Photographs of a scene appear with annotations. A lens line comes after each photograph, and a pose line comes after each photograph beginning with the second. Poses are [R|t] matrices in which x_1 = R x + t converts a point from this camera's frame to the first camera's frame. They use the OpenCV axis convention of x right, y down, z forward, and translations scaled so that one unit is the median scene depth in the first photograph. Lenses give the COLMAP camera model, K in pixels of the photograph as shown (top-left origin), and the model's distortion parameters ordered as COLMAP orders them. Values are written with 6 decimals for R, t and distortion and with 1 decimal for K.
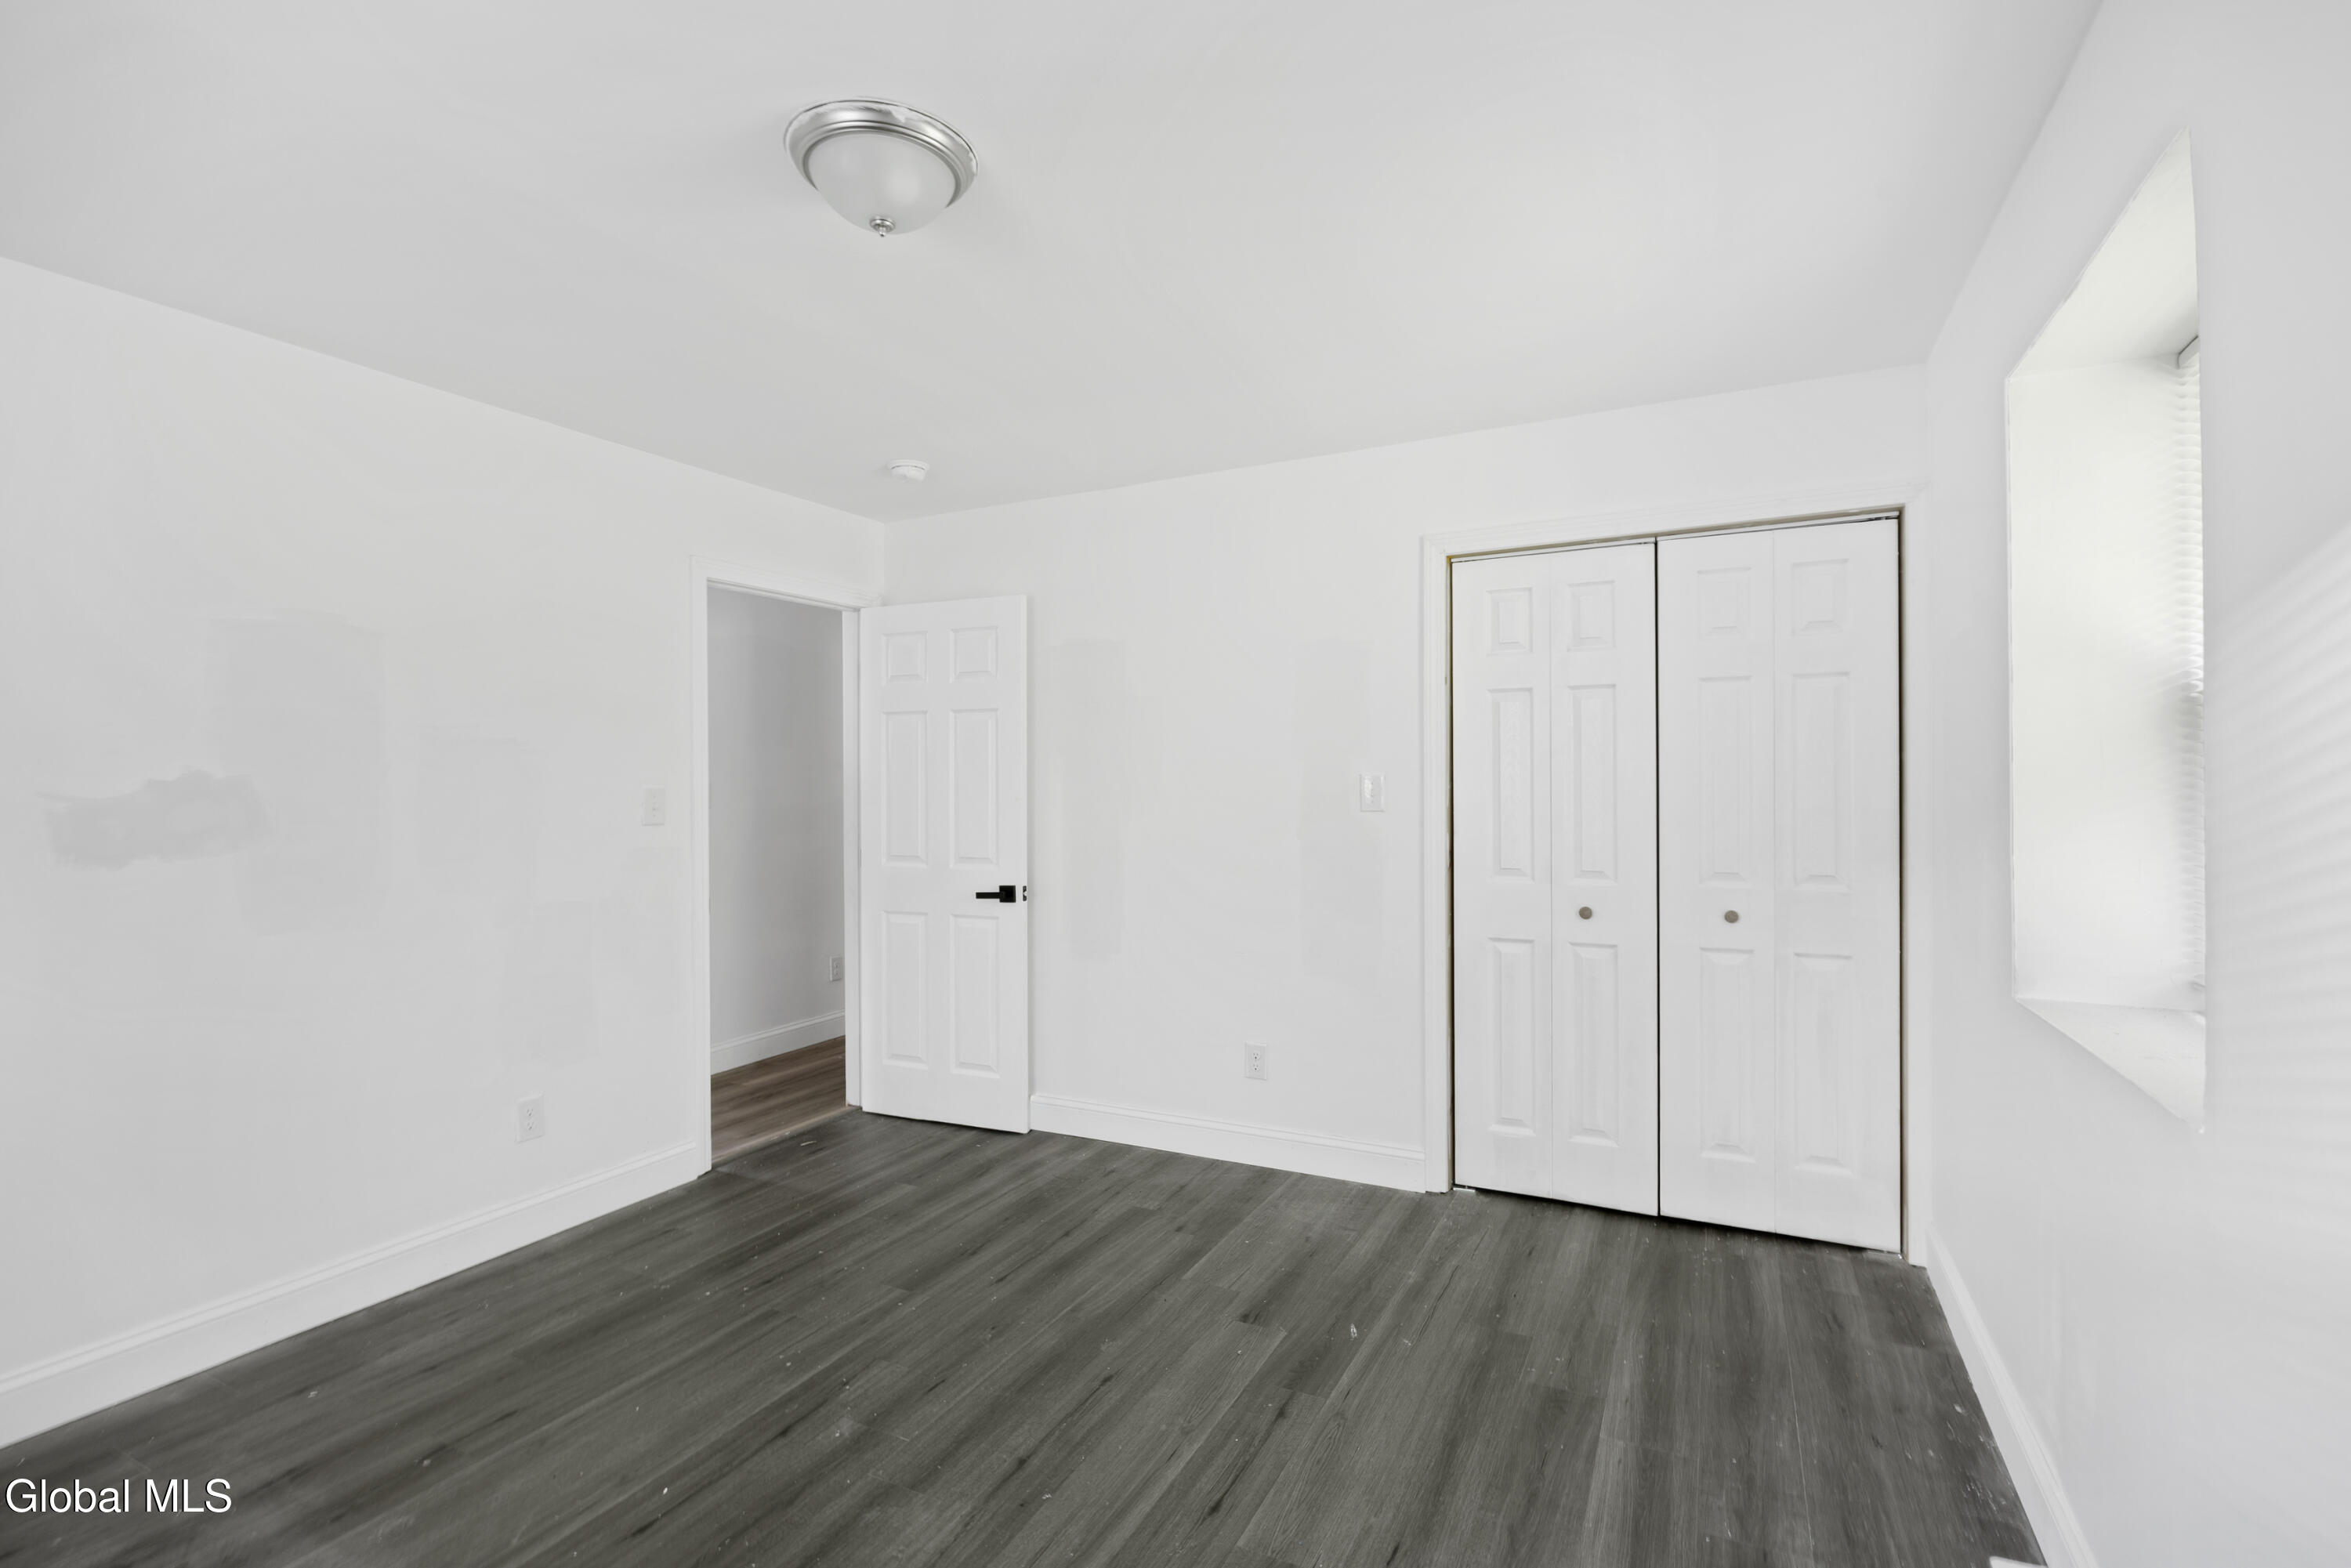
lens RADIAL K [[1058.9, 0, 1187.1], [0, 1058.9, 777.9], [0, 0, 1]] dist [-0.011718, 0.000519]
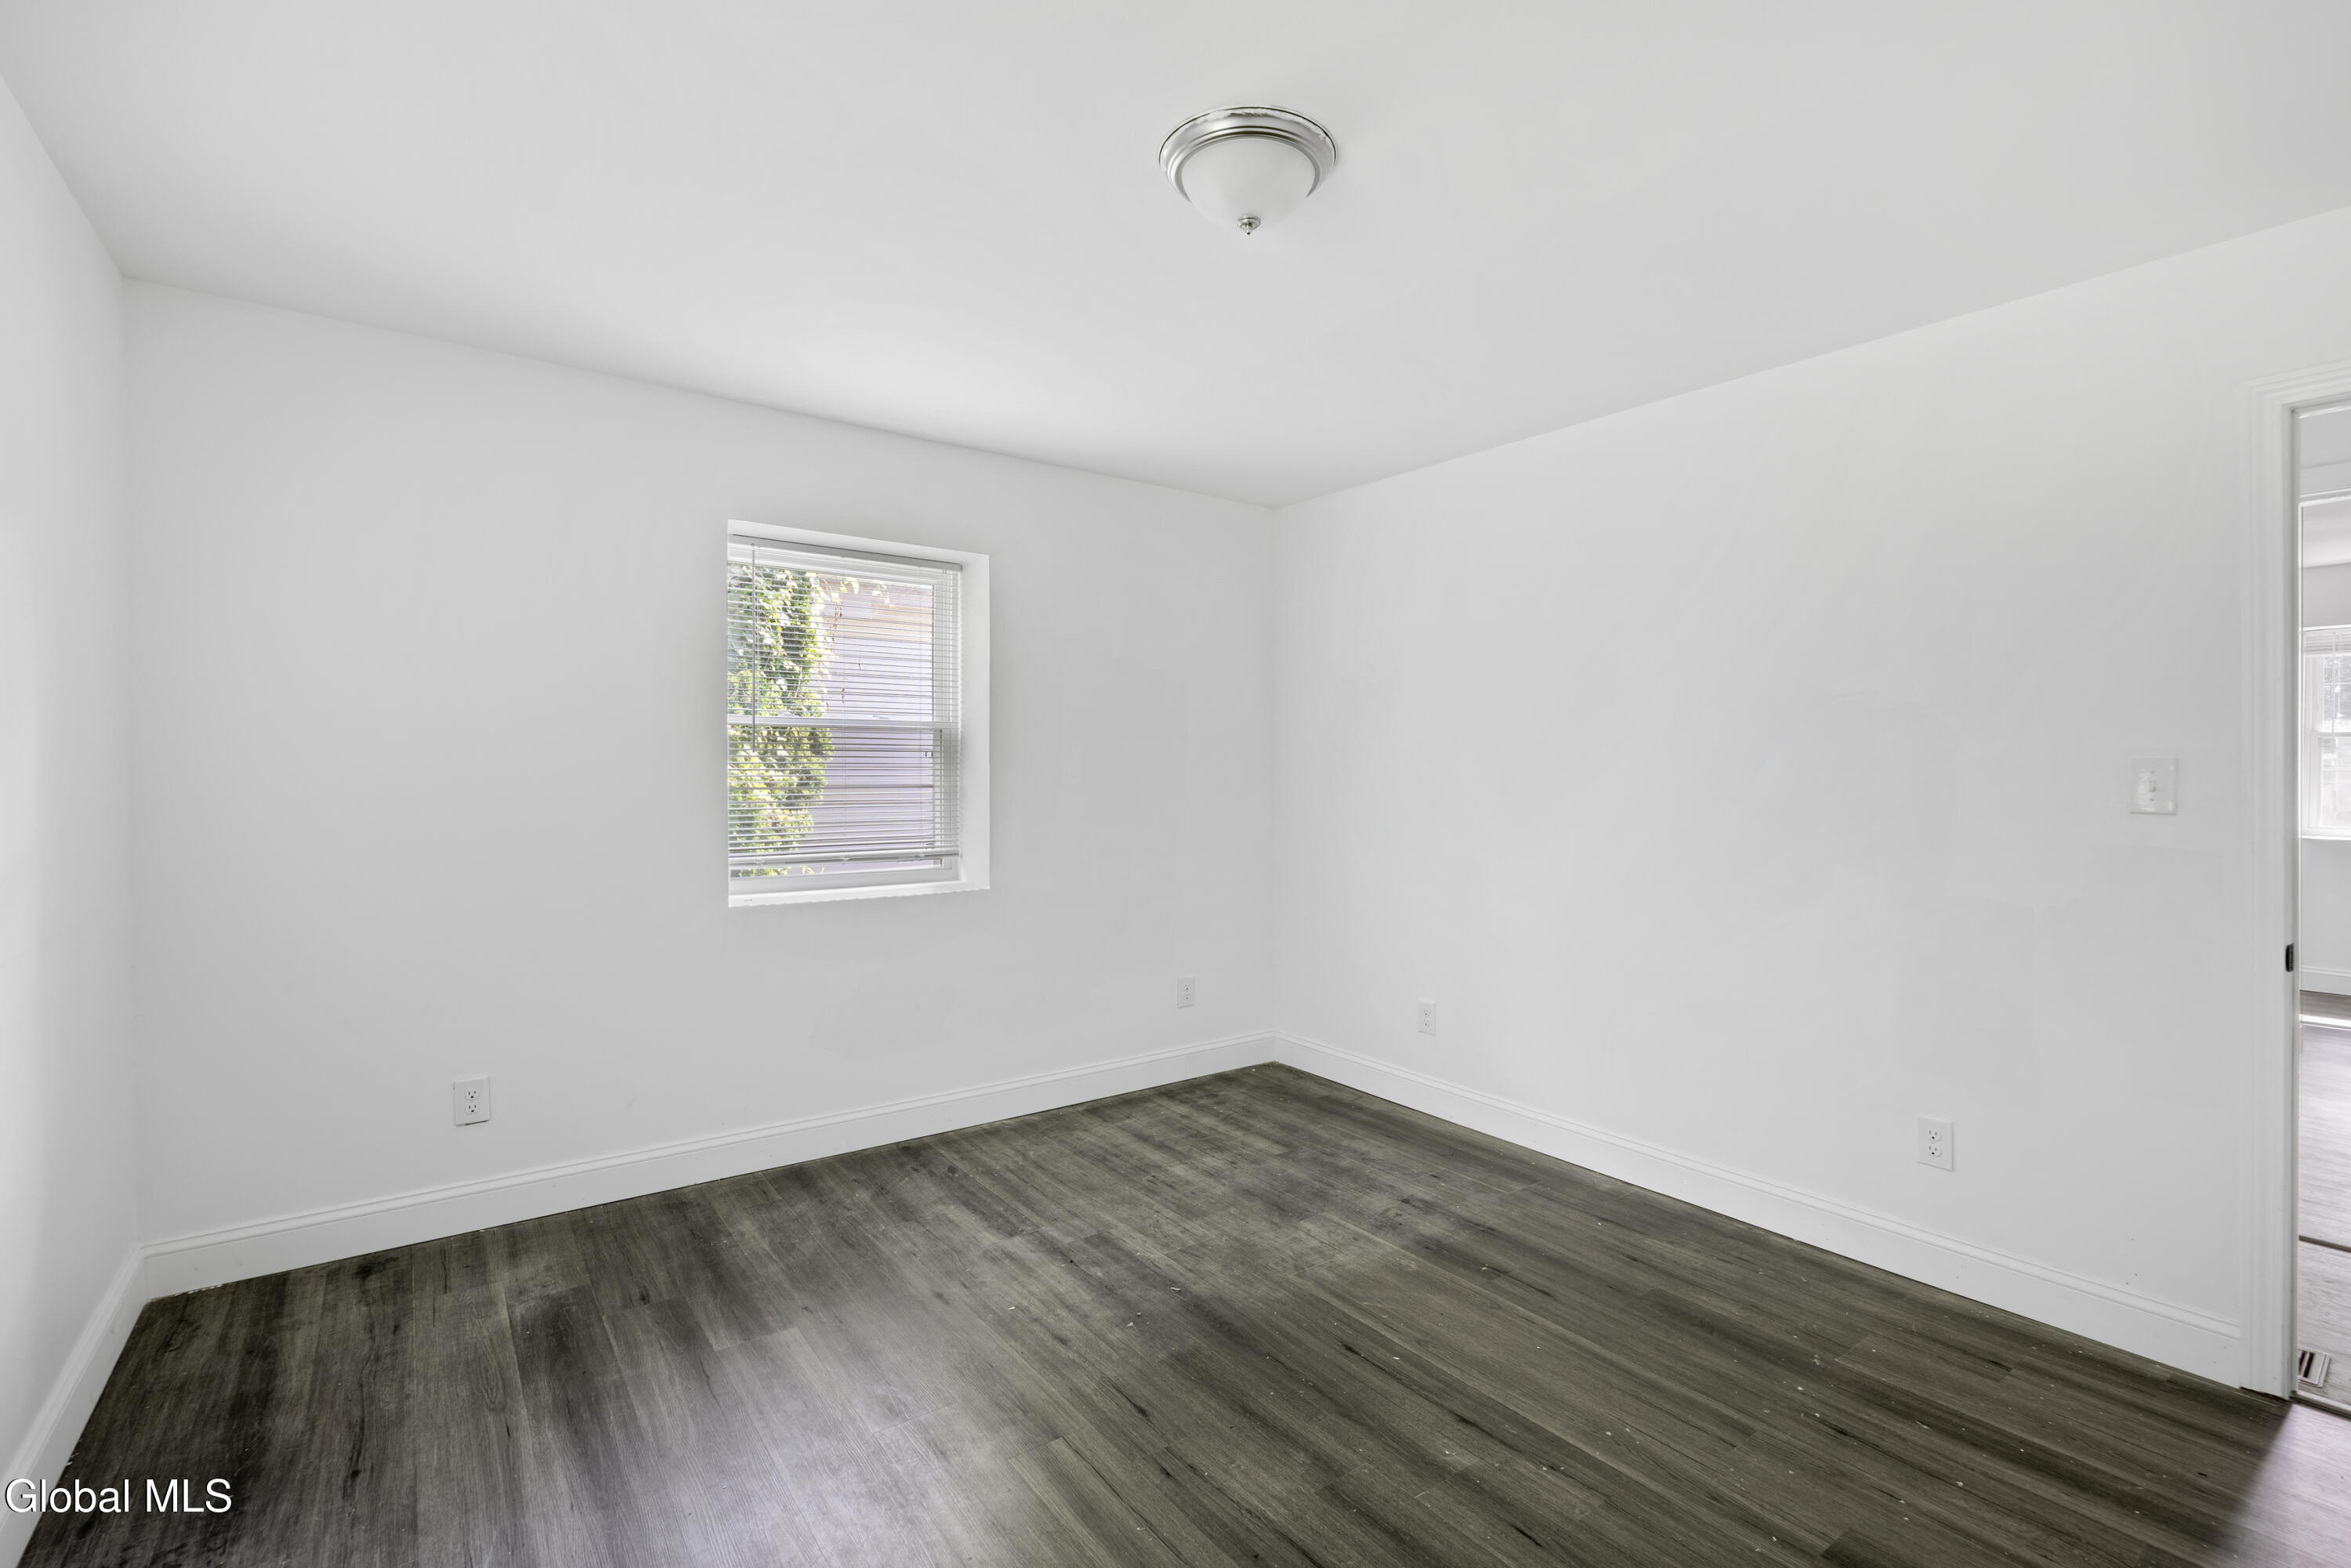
lens RADIAL K [[1058.9, 0, 1187.1], [0, 1058.9, 777.9], [0, 0, 1]] dist [-0.011718, 0.000519]
pose [[-0.453341, 0.018839, -0.891138, 0.463992], [0.008343, 0.999823, 0.016892, 0.008425], [0.891298, 0.000223, -0.453418, 0.957607]]
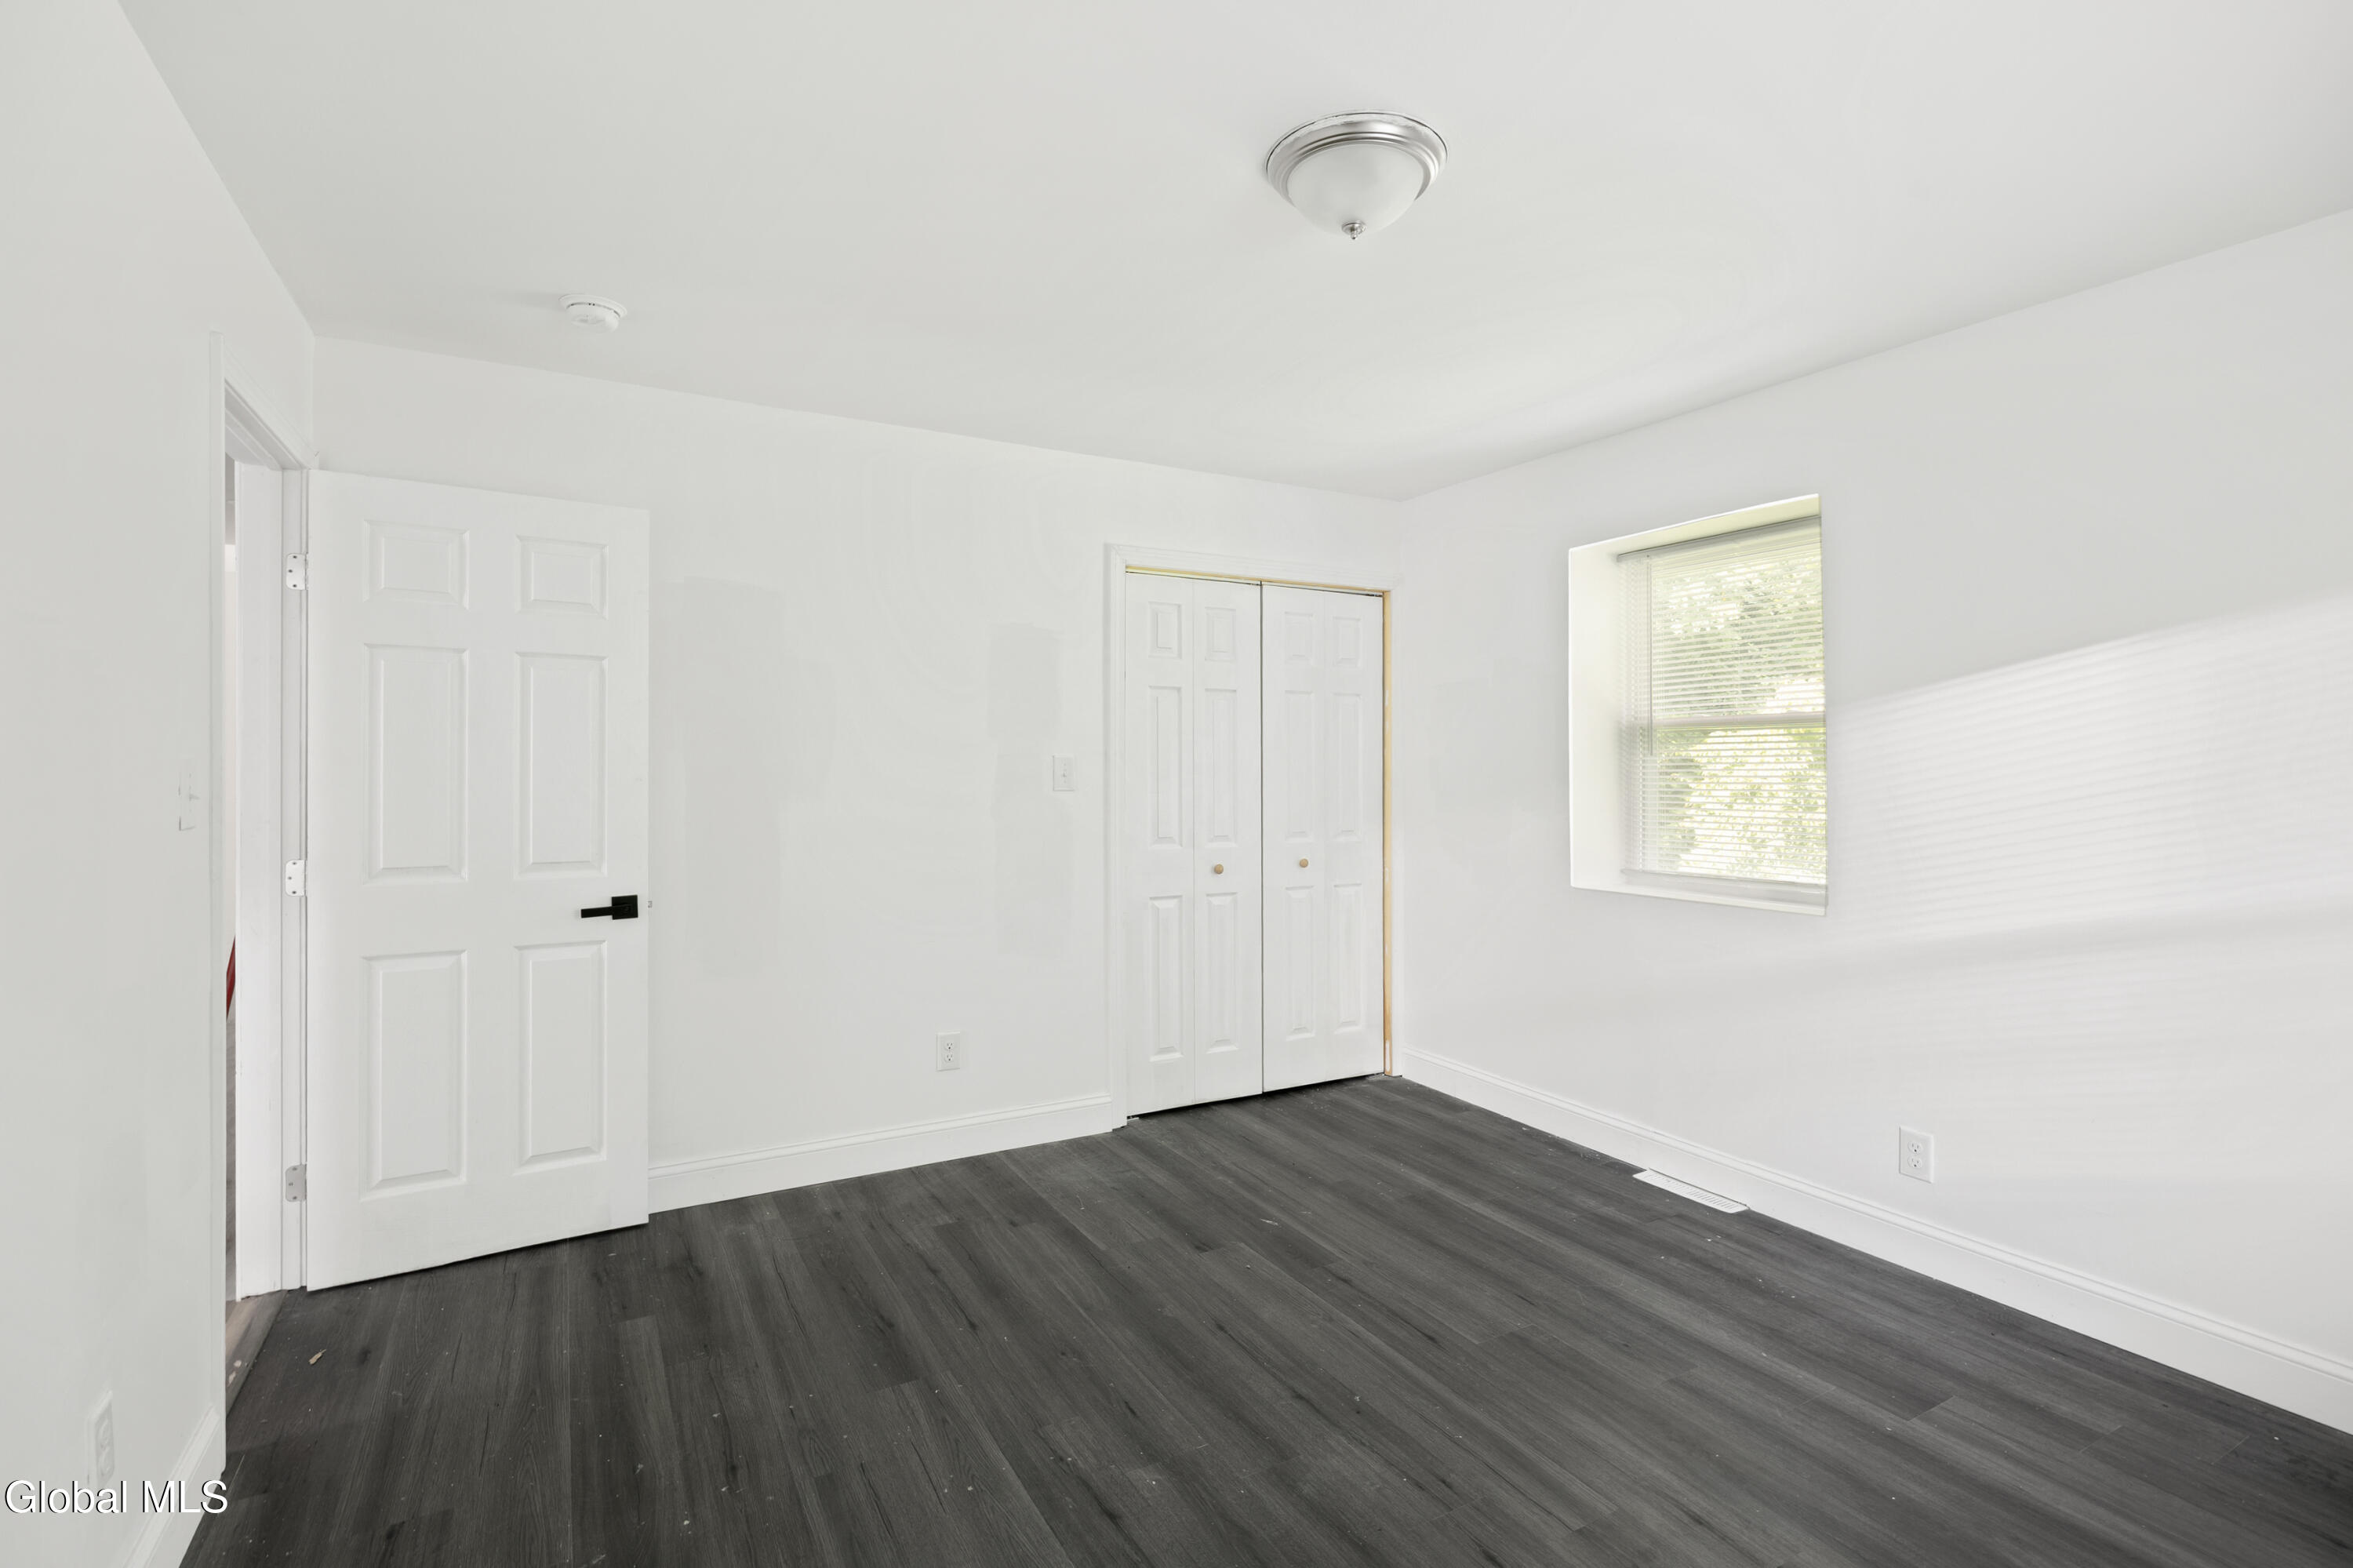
lens RADIAL K [[1093.6, 0, 1180.7], [0, 1093.6, 754.6], [0, 0, 1]] dist [0.000639, 0.000255]
pose [[0.561079, 0.019391, 0.827535, -0.869800], [-0.014042, 0.999805, -0.013908, 0.011035], [-0.827643, -0.003816, 0.561241, 0.360629]]
